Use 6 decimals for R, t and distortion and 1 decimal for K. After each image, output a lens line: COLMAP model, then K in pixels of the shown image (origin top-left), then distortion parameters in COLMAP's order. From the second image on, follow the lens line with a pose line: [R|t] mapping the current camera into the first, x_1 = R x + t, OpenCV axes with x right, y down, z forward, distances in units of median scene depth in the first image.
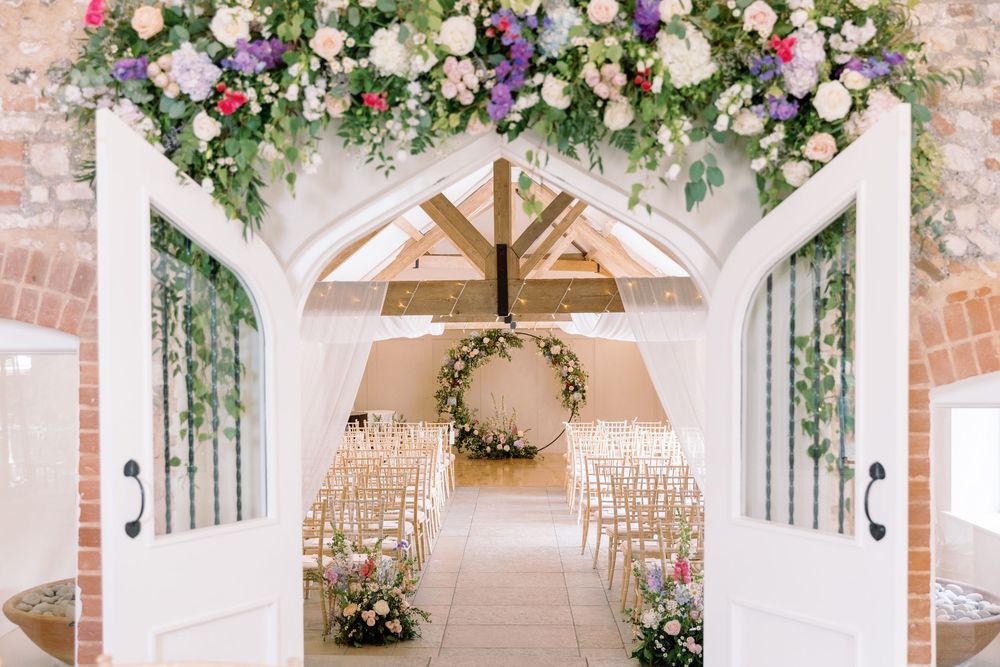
lens RADIAL K [[1512.2, 0, 500.0], [0, 1512.2, 333.5], [0, 0, 1]] dist [-0.010848, -0.023933]
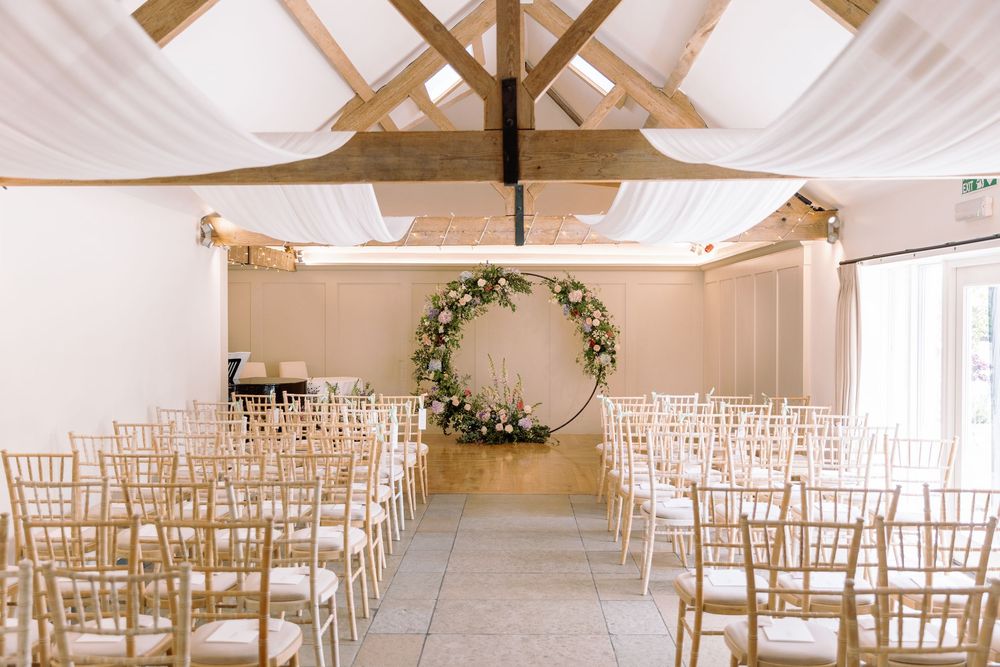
lens RADIAL K [[1512.2, 0, 500.0], [0, 1512.2, 333.5], [0, 0, 1]] dist [-0.010848, -0.023933]
pose [[0.999990, 0.004099, -0.001940, 0.001512], [-0.004059, 0.999787, 0.020258, 0.014963], [0.002023, -0.020250, 0.999793, 0.276993]]
